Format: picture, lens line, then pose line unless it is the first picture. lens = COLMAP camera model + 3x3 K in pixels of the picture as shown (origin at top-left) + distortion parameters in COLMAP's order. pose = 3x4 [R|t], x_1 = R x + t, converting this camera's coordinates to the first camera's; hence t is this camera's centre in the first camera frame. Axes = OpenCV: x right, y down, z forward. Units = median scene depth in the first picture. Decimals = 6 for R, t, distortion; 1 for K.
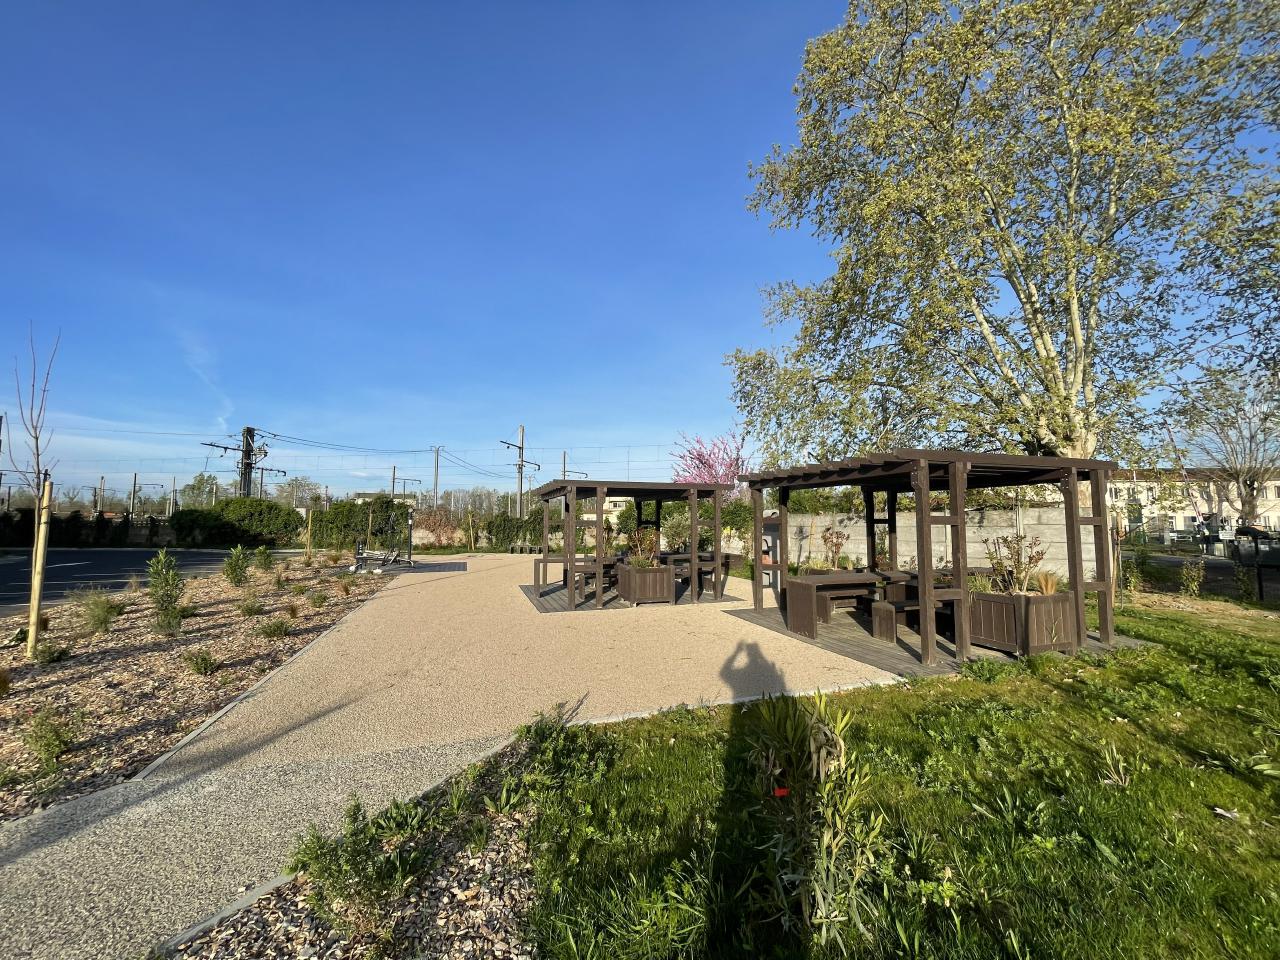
lens RADIAL K [[516.8, 0, 643.7], [0, 516.8, 480.1], [0, 0, 1]] dist [-0.003622, -0.000220]
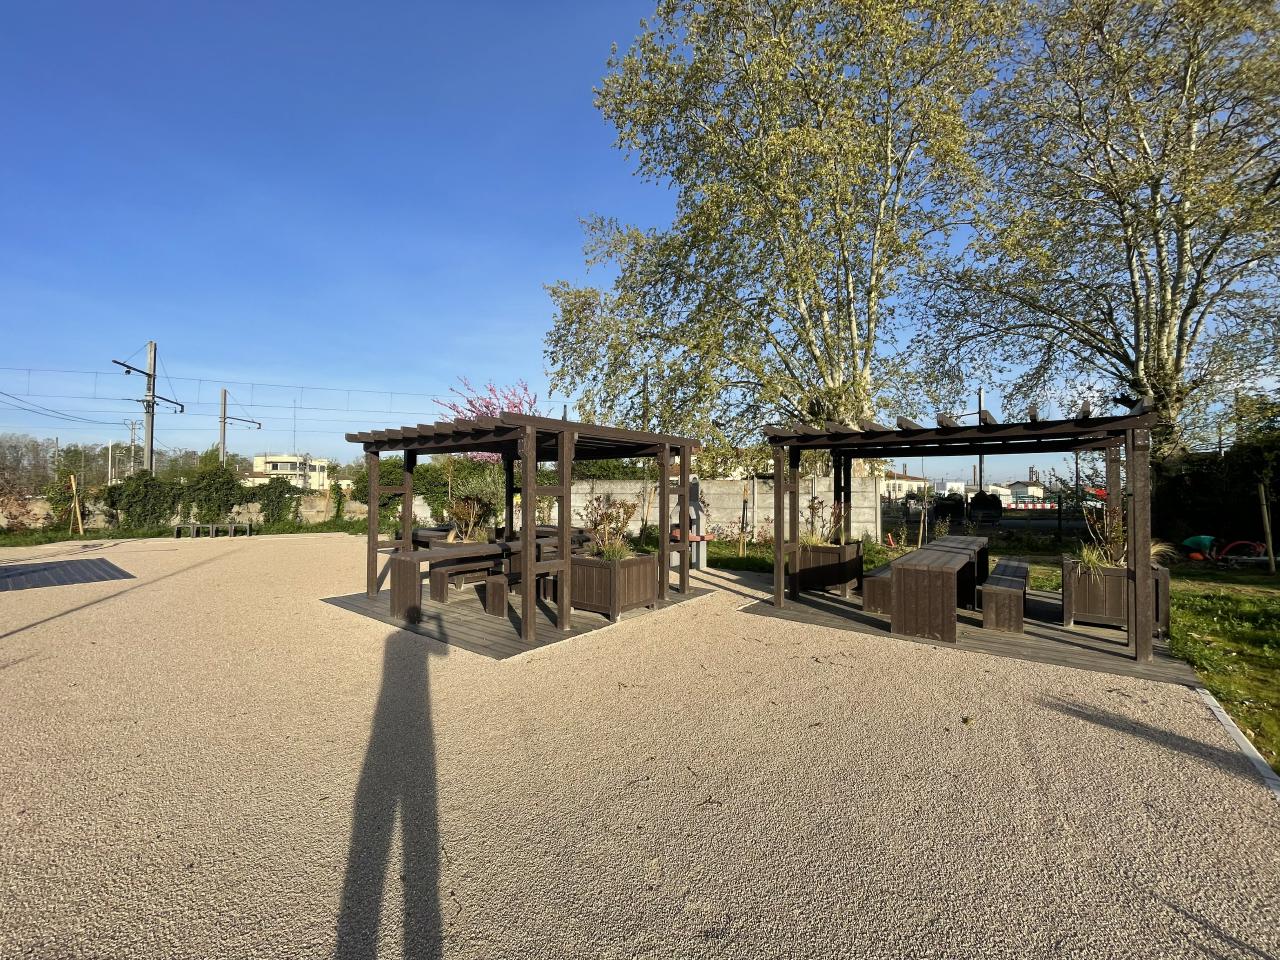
lens RADIAL K [[516.8, 0, 643.7], [0, 516.8, 480.1], [0, 0, 1]] dist [-0.003622, -0.000220]
pose [[0.833641, 0.011002, 0.552197, -0.154608], [-0.046292, 0.997675, 0.050009, 0.017271], [-0.550363, -0.067252, 0.832213, 0.204880]]
